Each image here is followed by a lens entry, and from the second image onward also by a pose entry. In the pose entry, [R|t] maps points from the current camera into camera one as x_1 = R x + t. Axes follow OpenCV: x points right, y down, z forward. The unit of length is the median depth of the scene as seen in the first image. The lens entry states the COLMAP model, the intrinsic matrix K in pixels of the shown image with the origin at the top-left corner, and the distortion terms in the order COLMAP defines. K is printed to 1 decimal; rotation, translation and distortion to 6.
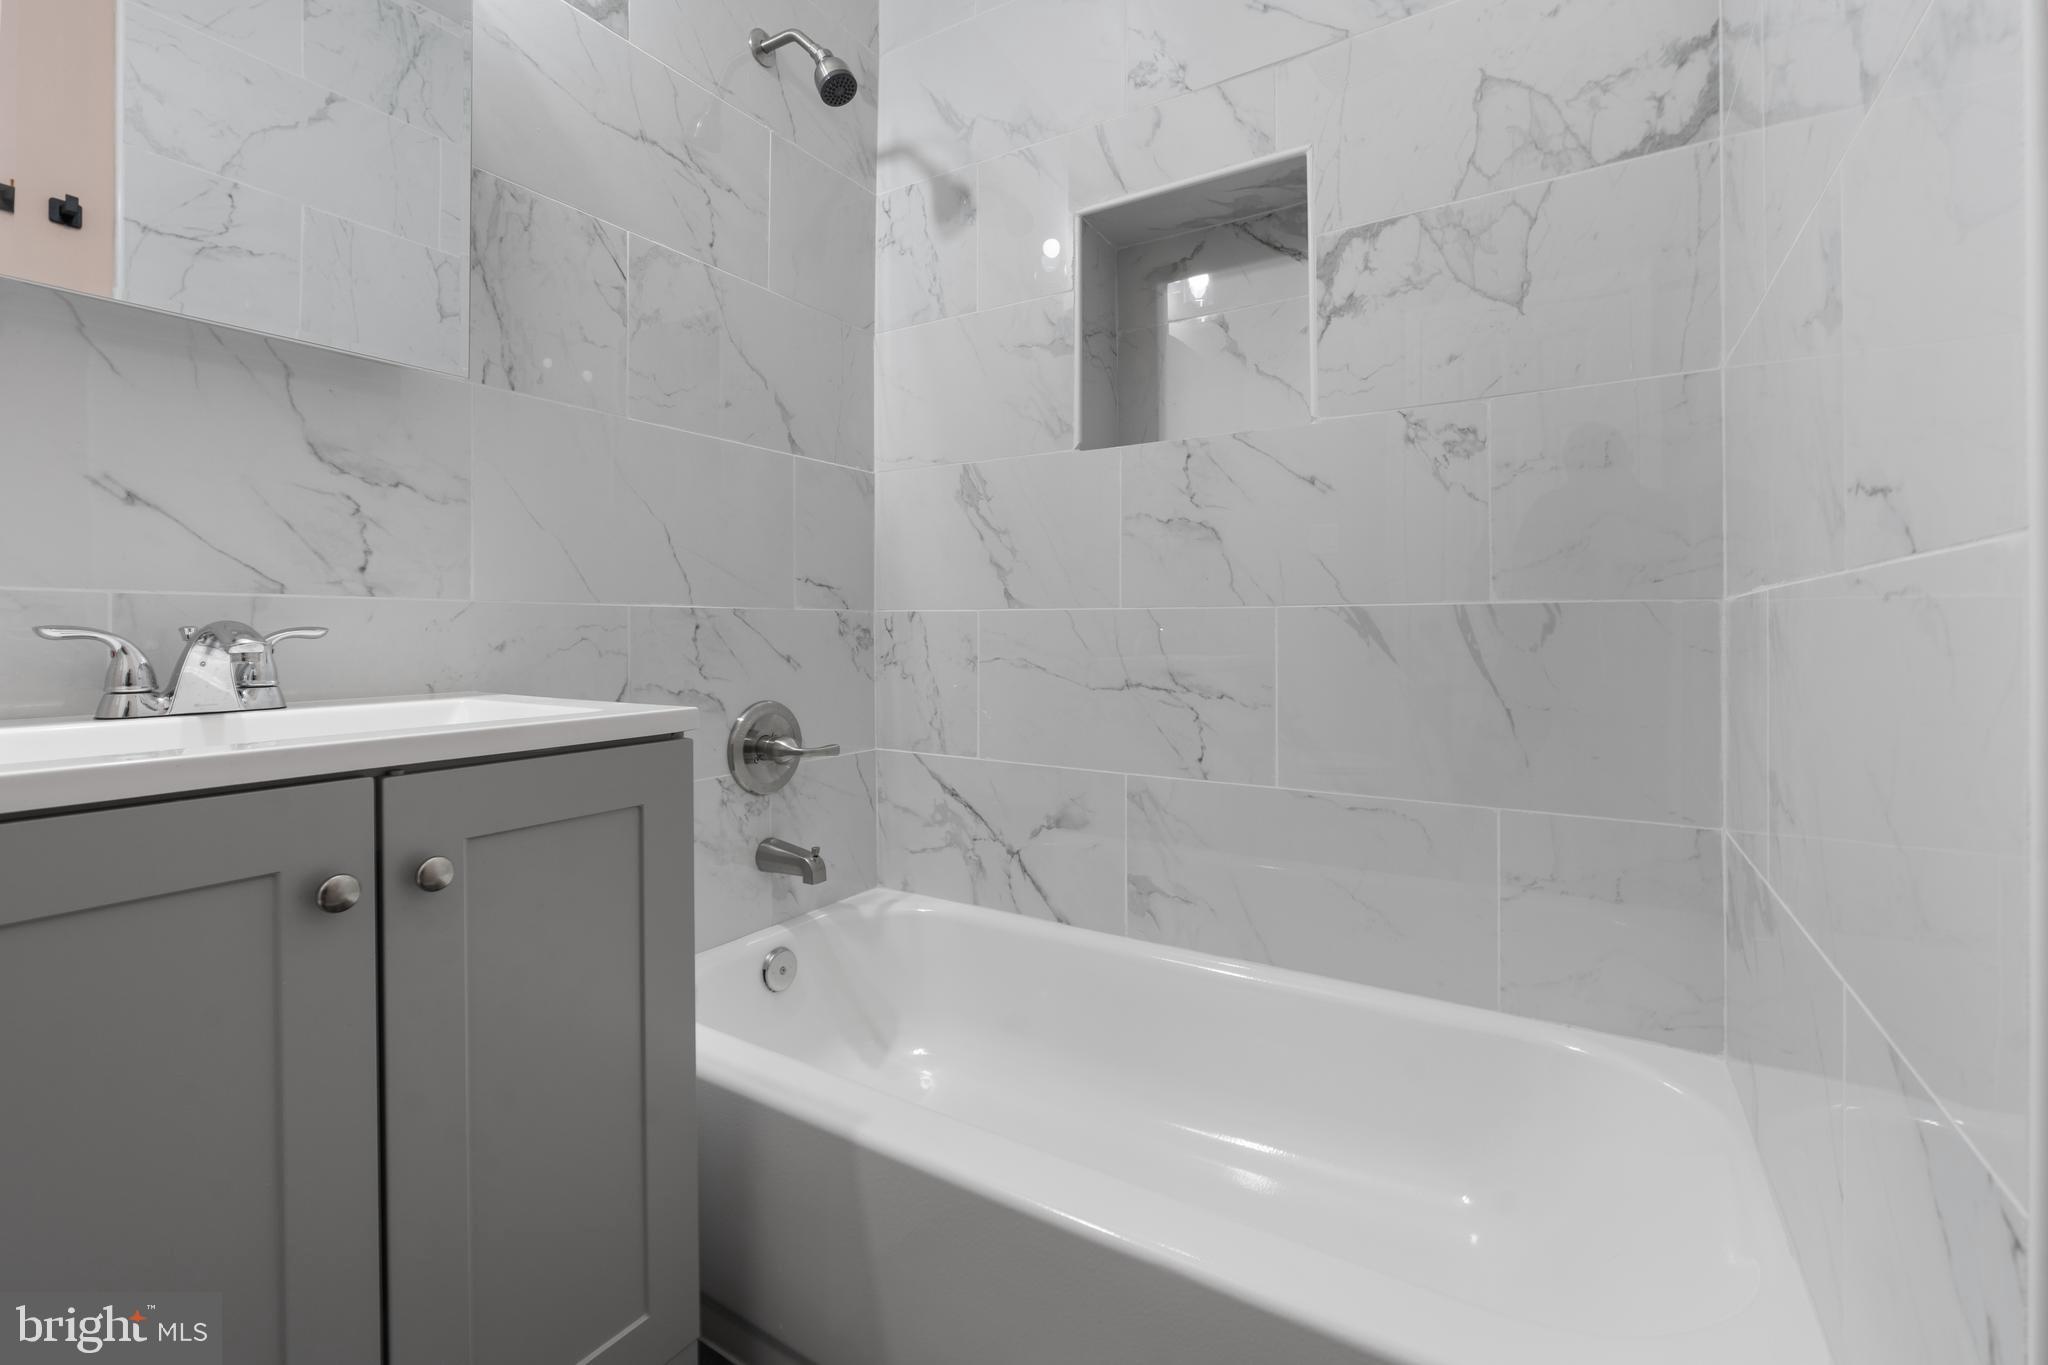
lens RADIAL K [[891.0, 0, 1016.9], [0, 891.0, 632.1], [0, 0, 1]] dist [-0.011272, 0.002270]
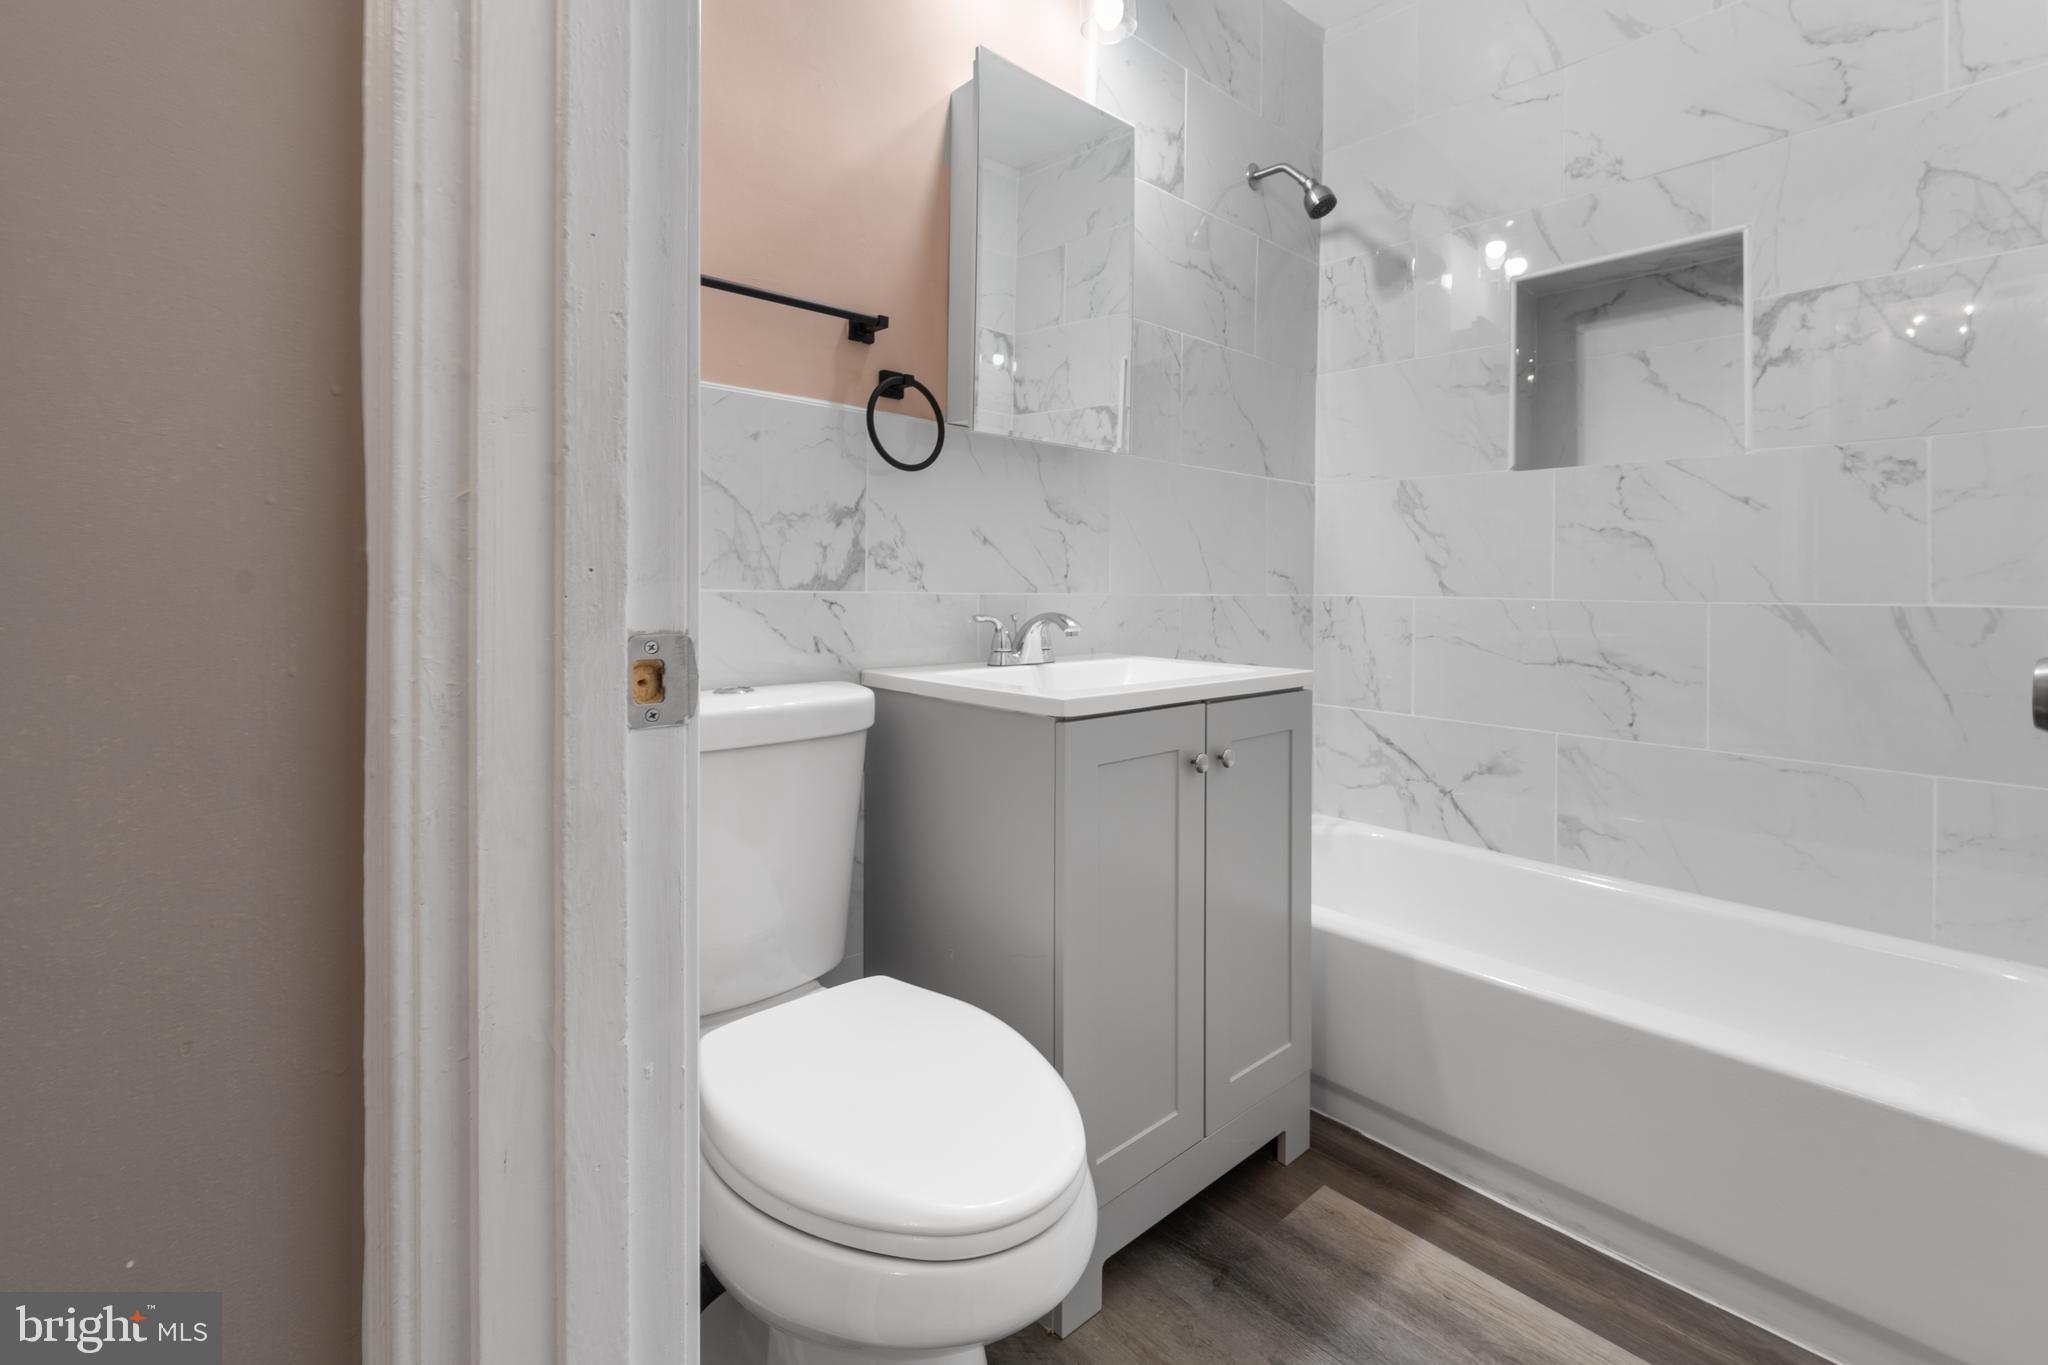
lens RADIAL K [[891.0, 0, 1015.1], [0, 891.0, 589.2], [0, 0, 1]] dist [-0.011272, 0.002270]
pose [[0.959073, 0.011426, -0.282928, -0.265734], [-0.011752, 0.999931, 0.000548, -0.034533], [0.282914, 0.002799, 0.959141, -0.418055]]
